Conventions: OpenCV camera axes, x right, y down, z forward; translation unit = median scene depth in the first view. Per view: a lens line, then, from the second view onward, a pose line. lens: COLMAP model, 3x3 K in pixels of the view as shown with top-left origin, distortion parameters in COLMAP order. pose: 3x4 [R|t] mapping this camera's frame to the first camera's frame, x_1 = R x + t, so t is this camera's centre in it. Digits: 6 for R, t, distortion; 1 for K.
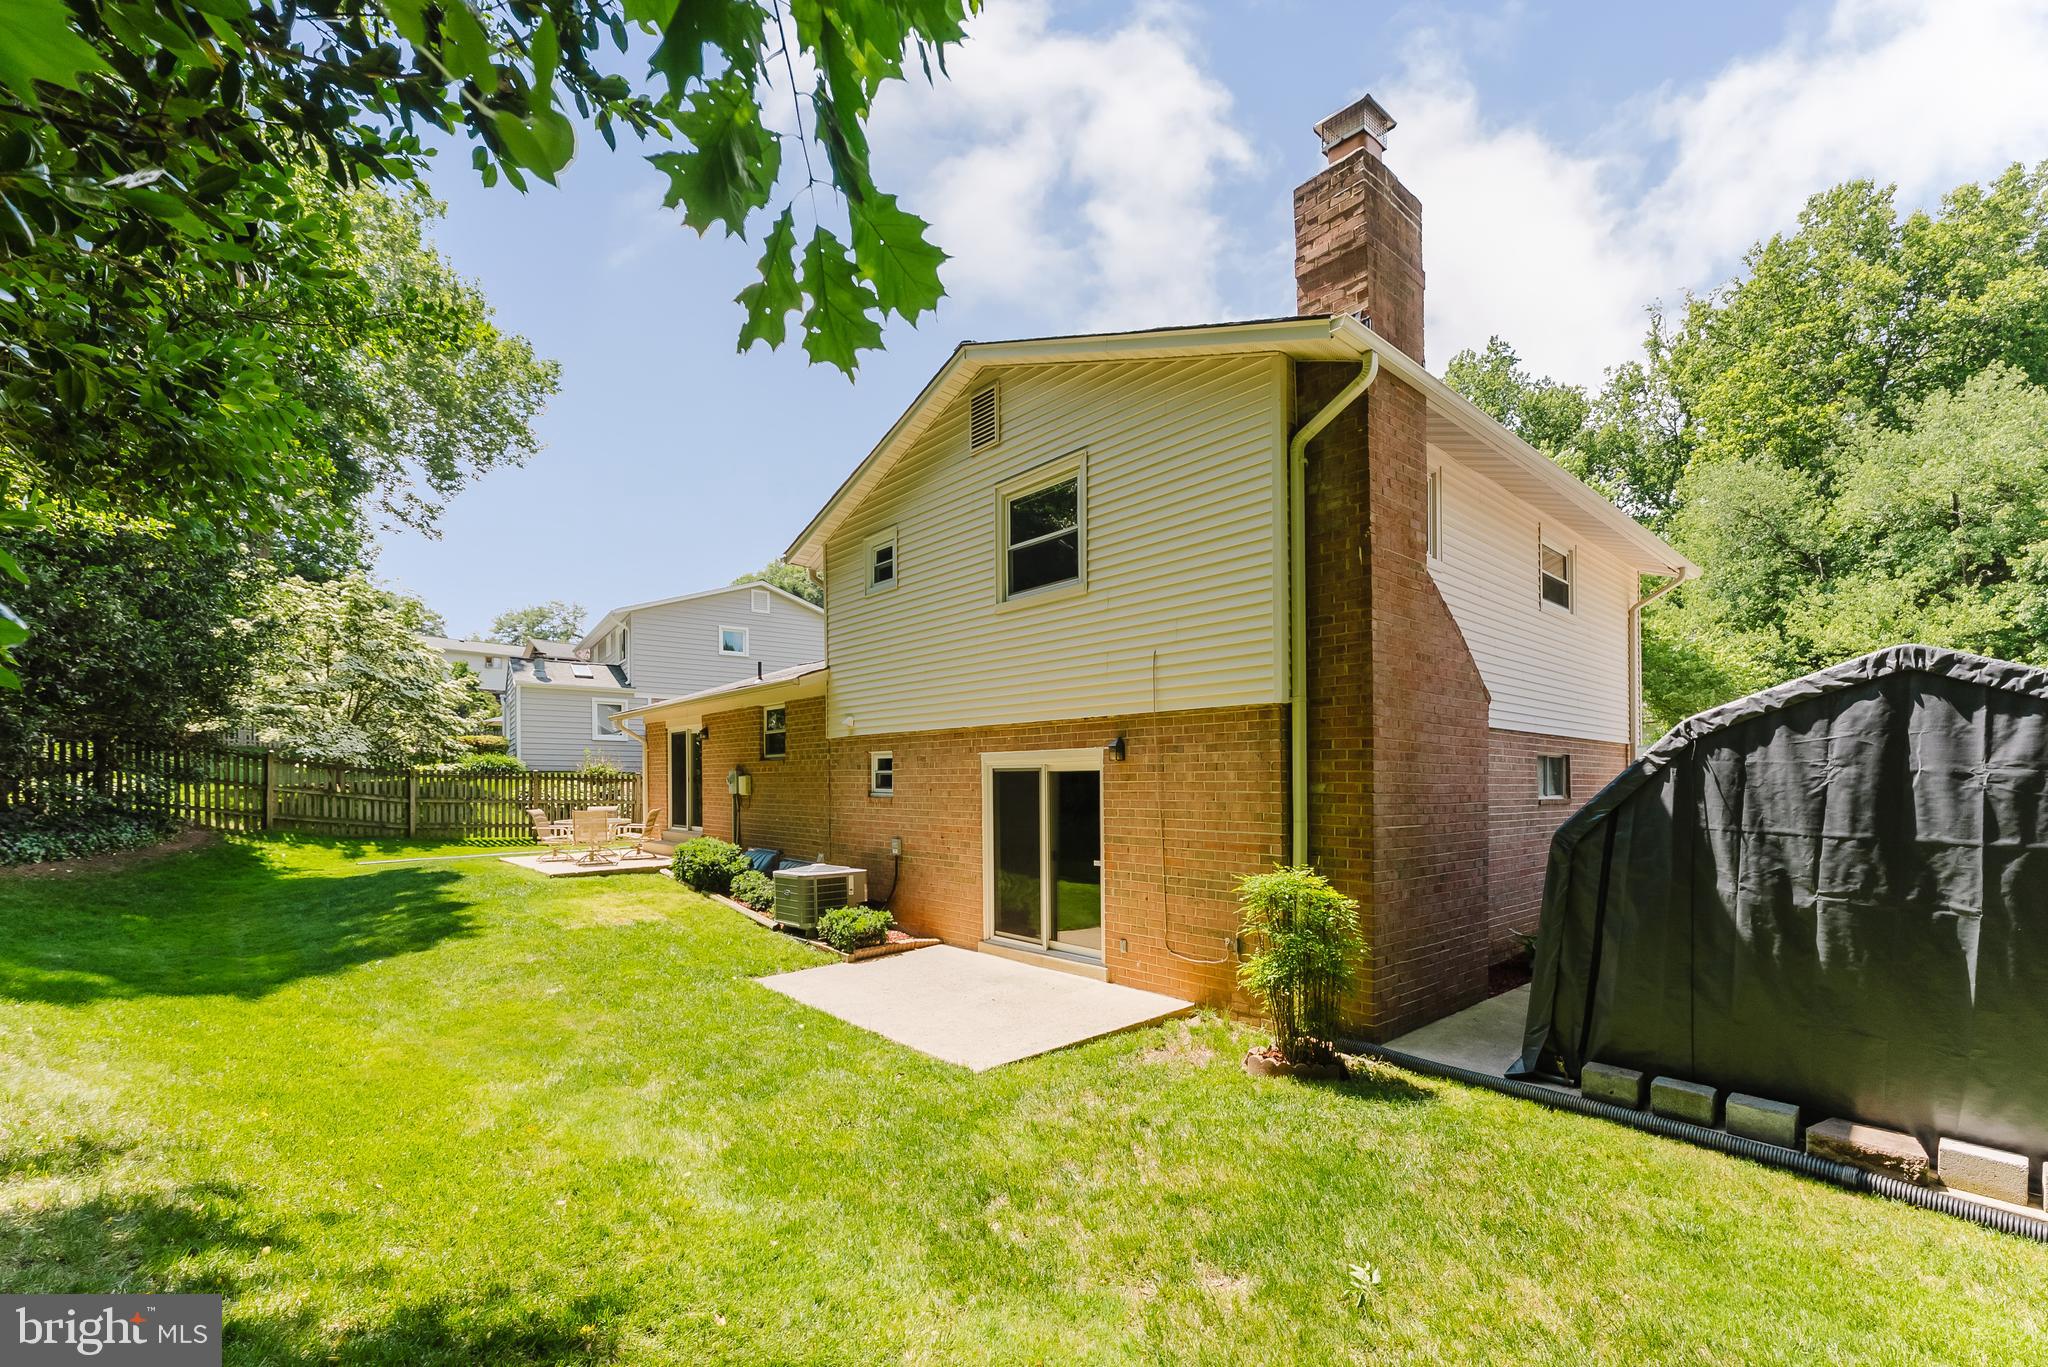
lens RADIAL K [[849.9, 0, 996.4], [0, 849.9, 784.0], [0, 0, 1]] dist [-0.001037, 0.000108]
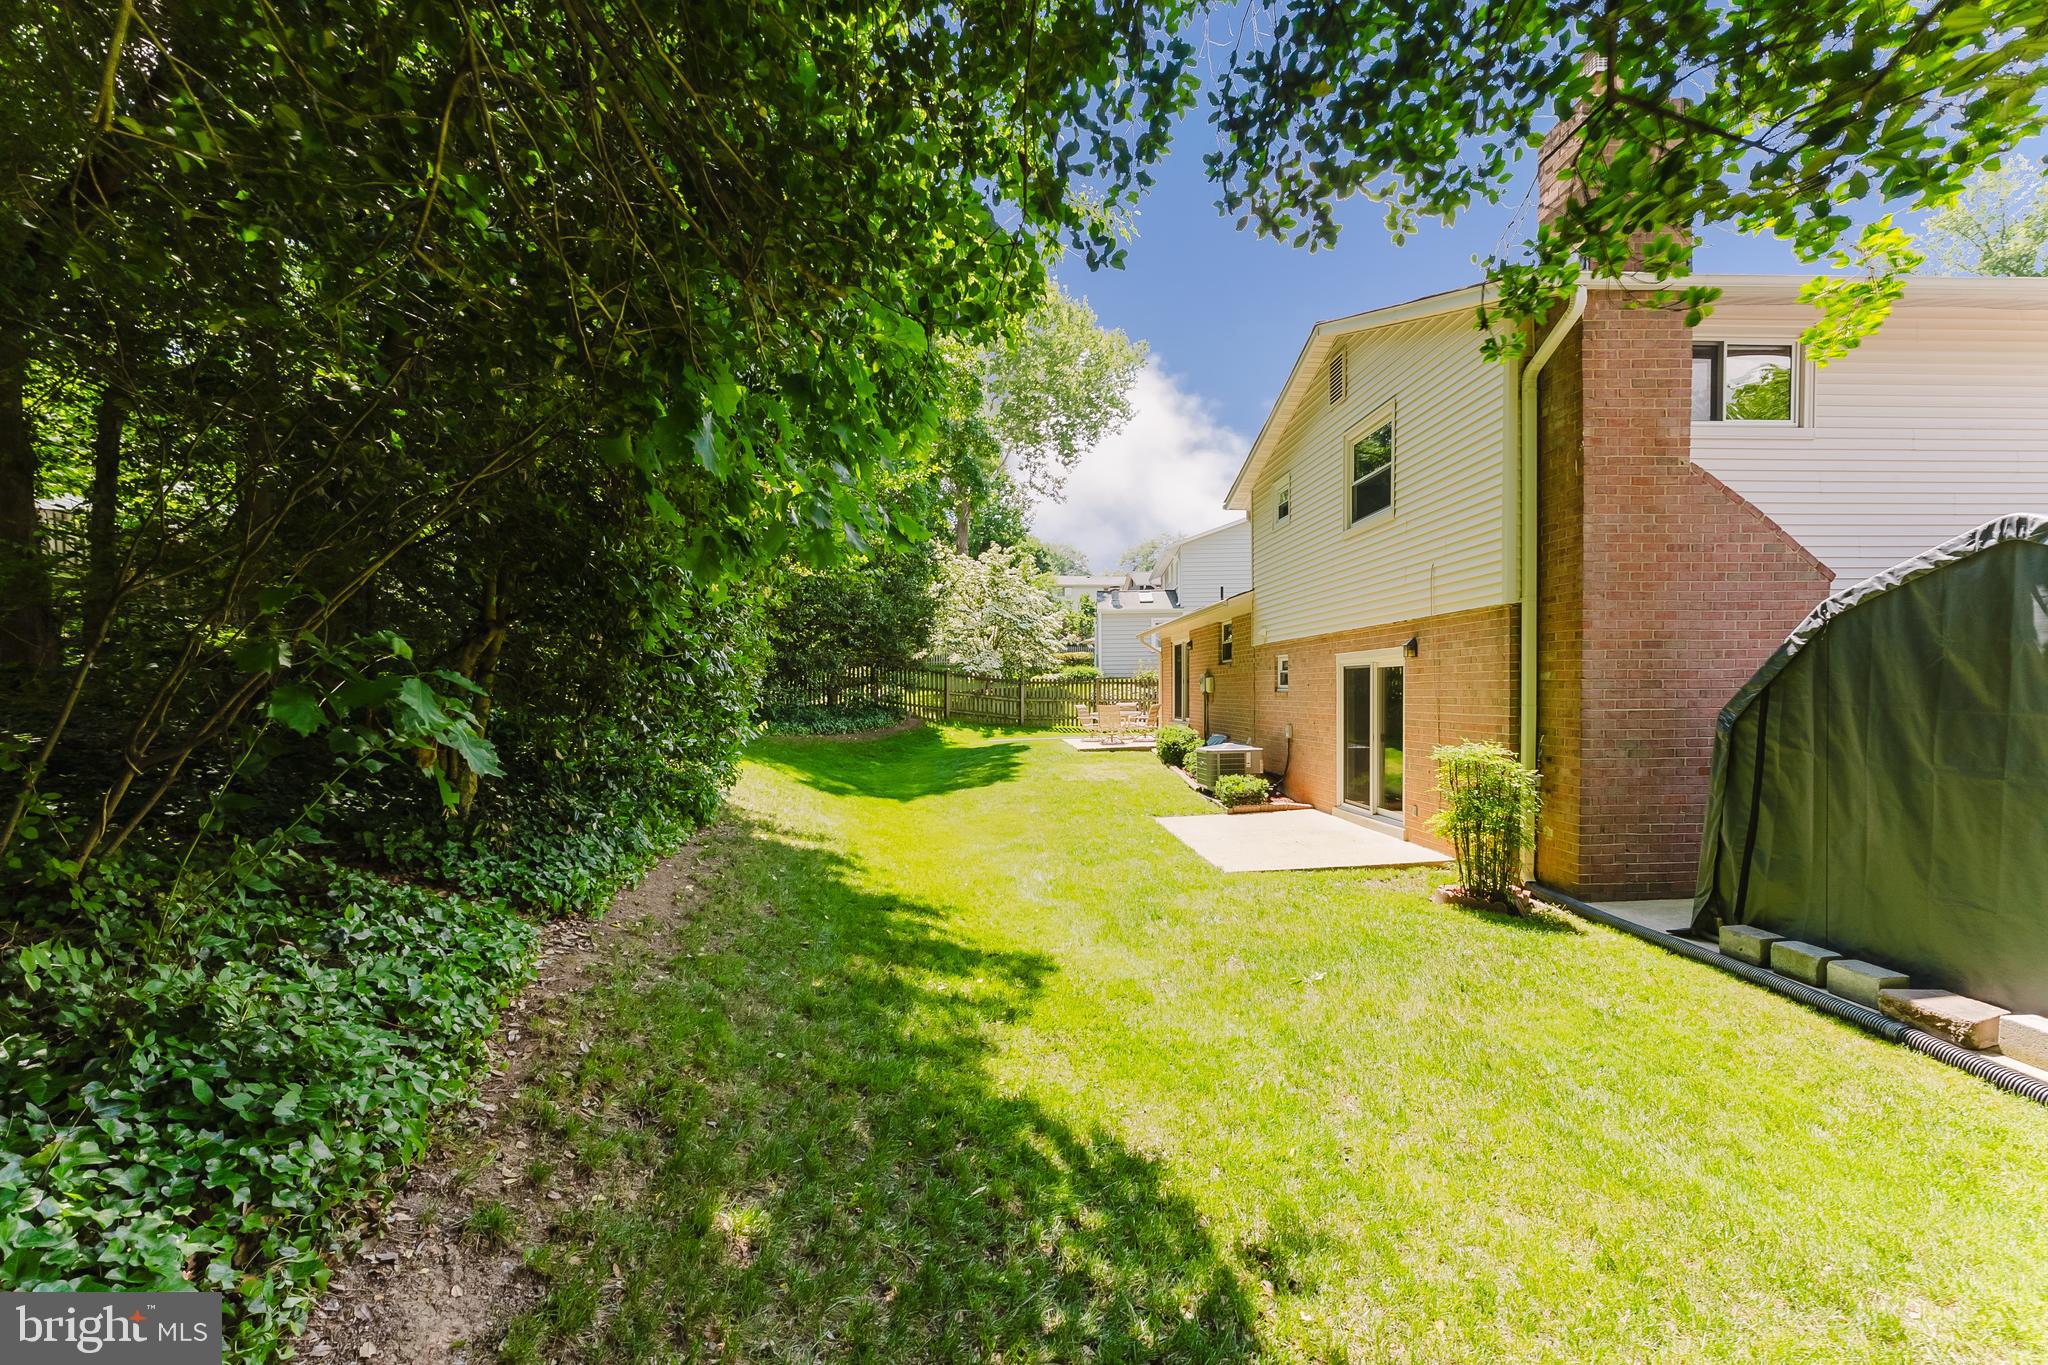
lens RADIAL K [[813.9, 0, 1025.2], [0, 813.9, 694.8], [0, 0, 1]] dist [-0.001003, -0.000037]
pose [[0.791175, -0.010305, -0.611503, 0.363900], [0.016276, 0.999859, 0.004208, 0.010558], [0.611373, -0.013282, 0.791231, -0.214853]]
